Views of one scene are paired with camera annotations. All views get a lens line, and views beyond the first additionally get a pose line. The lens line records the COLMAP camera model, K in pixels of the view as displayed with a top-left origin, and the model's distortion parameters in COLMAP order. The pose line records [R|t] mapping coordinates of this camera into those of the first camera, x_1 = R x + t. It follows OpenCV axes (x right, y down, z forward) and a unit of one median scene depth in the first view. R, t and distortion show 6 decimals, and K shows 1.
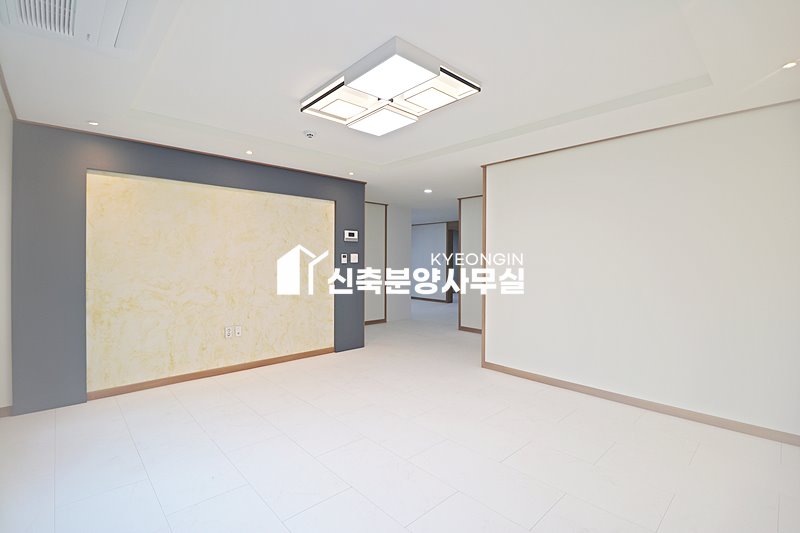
lens RADIAL K [[373.6, 0, 394.6], [0, 373.6, 264.6], [0, 0, 1]] dist [0.000301, -0.006896]
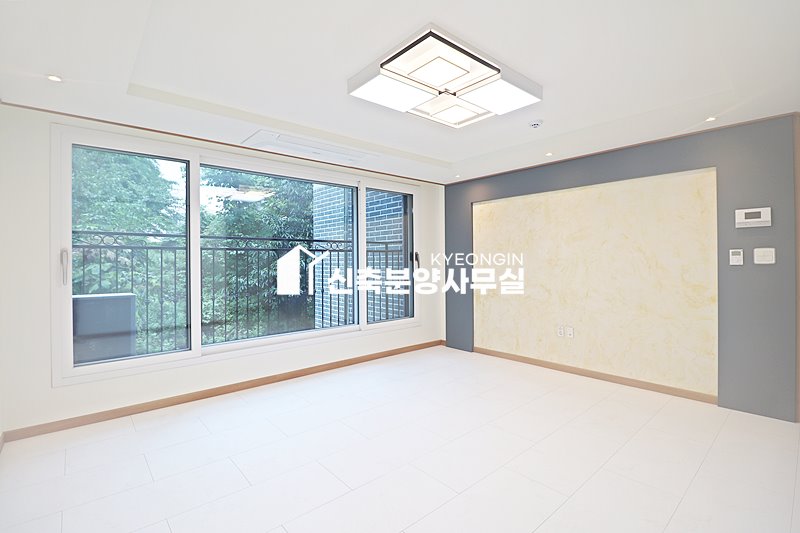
lens RADIAL K [[373.6, 0, 398.5], [0, 373.6, 260.1], [0, 0, 1]] dist [0.000301, -0.006896]
pose [[-0.028822, -0.003677, -0.999578, 0.657304], [-0.005584, 0.999978, -0.003518, -0.008222], [0.999569, 0.005480, -0.028842, 0.646947]]
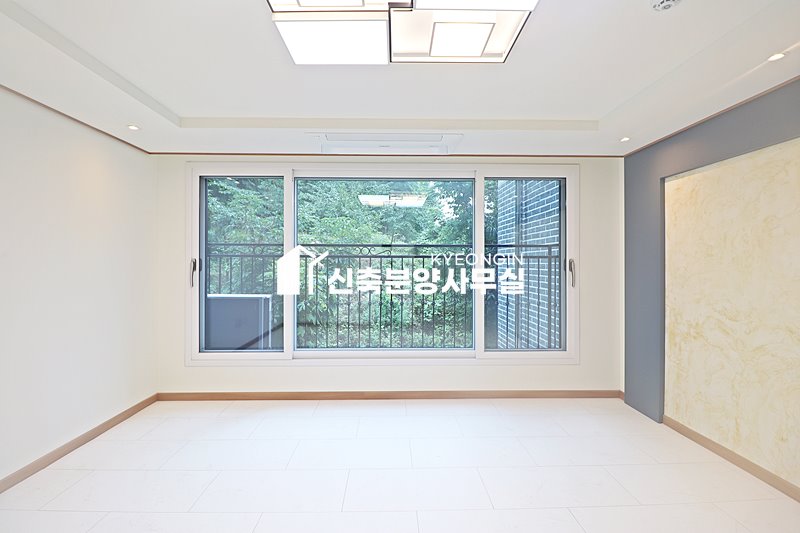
lens RADIAL K [[373.6, 0, 396.1], [0, 373.6, 264.6], [0, 0, 1]] dist [0.000301, -0.006896]
pose [[-0.667345, -0.001751, -0.744747, 0.295263], [-0.014782, 0.999831, 0.010895, -0.032928], [0.744602, 0.018280, -0.667258, 0.992117]]
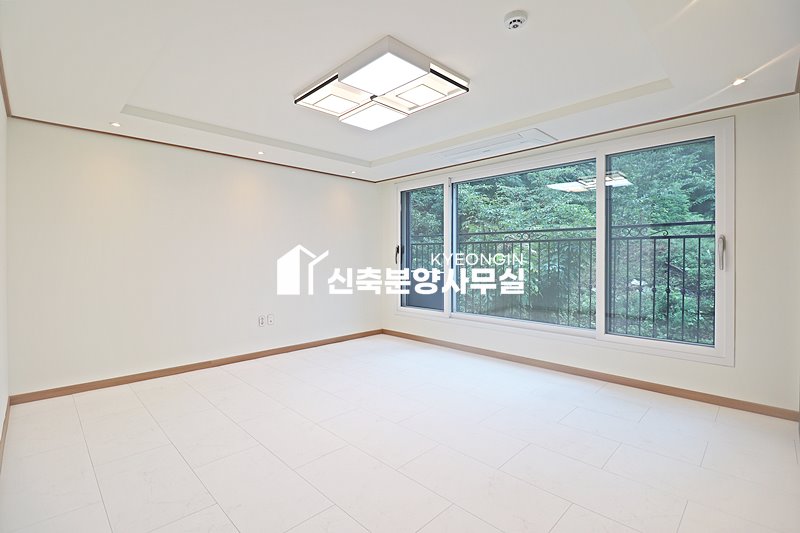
lens RADIAL K [[373.6, 0, 401.6], [0, 373.6, 265.2], [0, 0, 1]] dist [0.000301, -0.006896]
pose [[-0.999496, 0.004252, -0.031466, -0.045797], [0.002844, 0.998999, 0.044643, -0.018556], [0.031625, 0.044531, -0.998507, 1.461894]]
